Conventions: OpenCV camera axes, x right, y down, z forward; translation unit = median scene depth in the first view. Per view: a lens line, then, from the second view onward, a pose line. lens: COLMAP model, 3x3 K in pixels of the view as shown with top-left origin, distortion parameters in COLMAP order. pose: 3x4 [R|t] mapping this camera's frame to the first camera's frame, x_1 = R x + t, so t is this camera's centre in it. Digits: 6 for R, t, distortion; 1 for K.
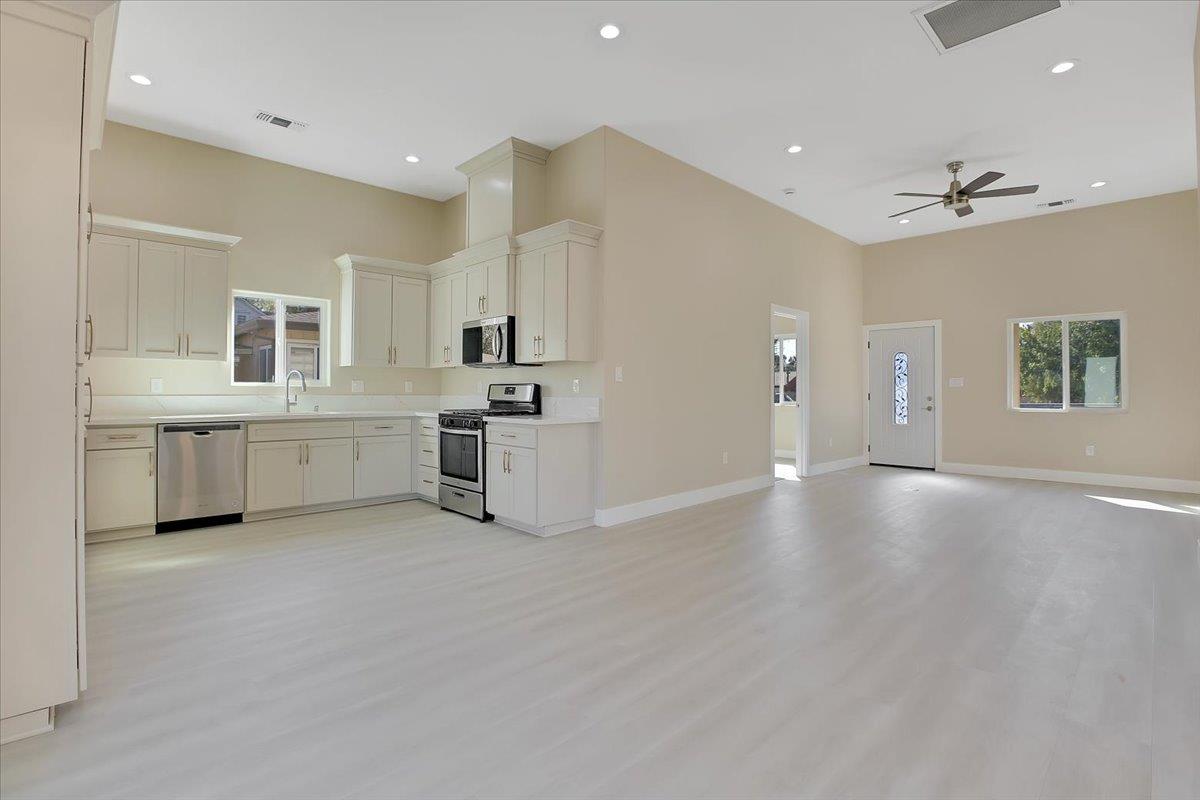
lens RADIAL K [[556.7, 0, 581.5], [0, 556.7, 384.7], [0, 0, 1]] dist [-0.032176, 0.008879]
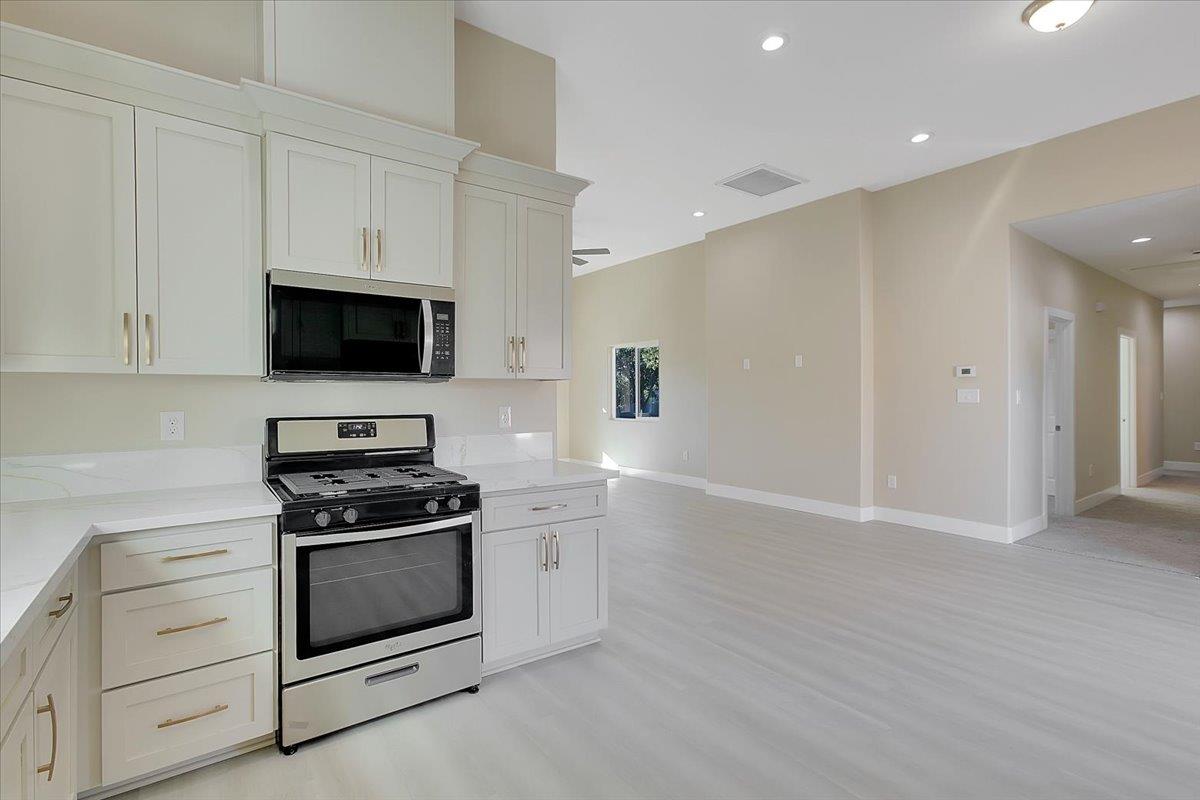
lens RADIAL K [[556.7, 0, 603.8], [0, 556.7, 397.6], [0, 0, 1]] dist [-0.032176, 0.008879]
pose [[0.131685, -0.008696, 0.991253, -0.591204], [-0.004930, 0.999943, 0.009427, -0.023863], [-0.991279, -0.006128, 0.131635, 0.734462]]
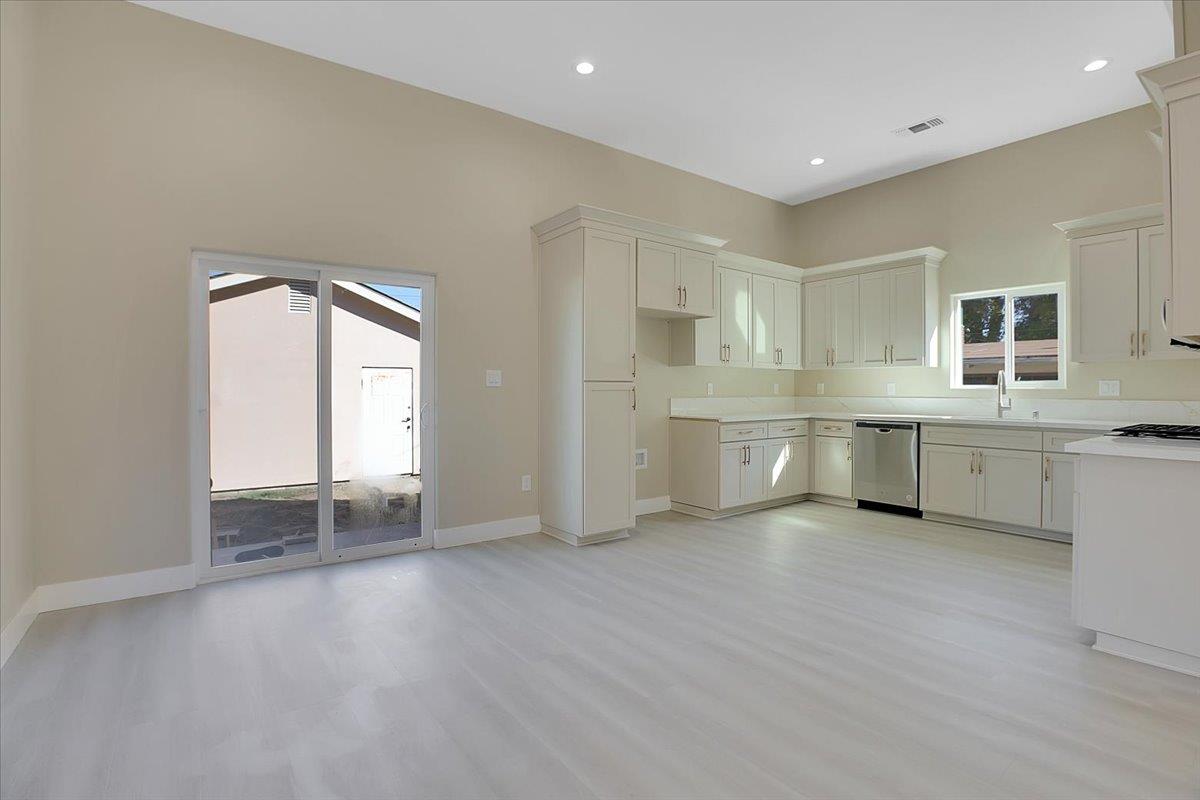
lens RADIAL K [[556.7, 0, 634.2], [0, 556.7, 388.7], [0, 0, 1]] dist [-0.032176, 0.008879]
pose [[-0.077543, -0.005060, -0.996976, 0.422784], [0.009689, 0.999936, -0.005829, 0.001878], [0.996942, -0.010112, -0.077489, 0.467563]]
